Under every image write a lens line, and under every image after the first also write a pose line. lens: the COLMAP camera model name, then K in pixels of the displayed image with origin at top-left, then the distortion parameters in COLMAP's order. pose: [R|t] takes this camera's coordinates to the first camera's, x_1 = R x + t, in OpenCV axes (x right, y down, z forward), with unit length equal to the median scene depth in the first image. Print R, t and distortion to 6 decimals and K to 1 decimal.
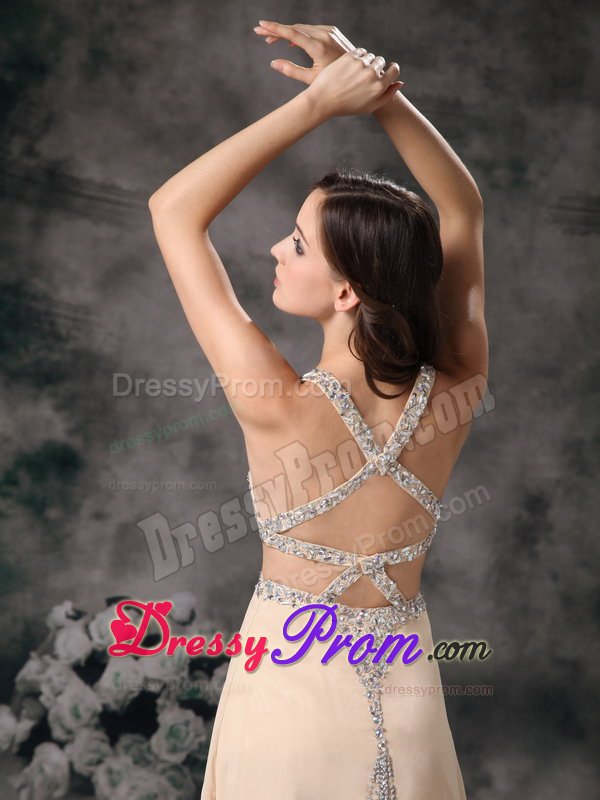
lens RADIAL K [[2320.6, 0, 288.0], [0, 2320.6, 467.9], [0, 0, 1]] dist [0.681503, 0.000000]
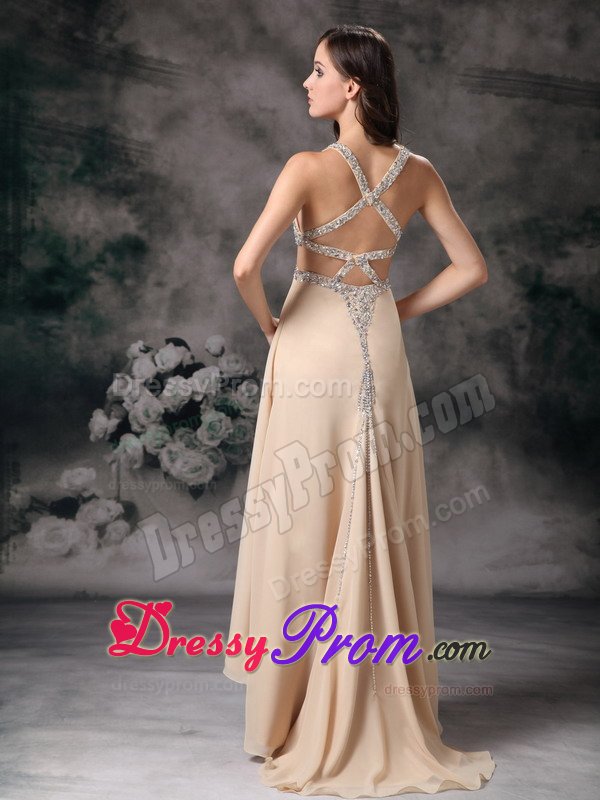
lens RADIAL K [[2039.3, 0, 286.7], [0, 2039.3, 381.6], [0, 0, 1]] dist [0.636097, 0.000000]
pose [[0.999410, -0.008933, 0.033177, -0.043758], [0.008812, 0.999954, 0.003797, 0.078994], [-0.033209, -0.003502, 0.999442, -0.316447]]
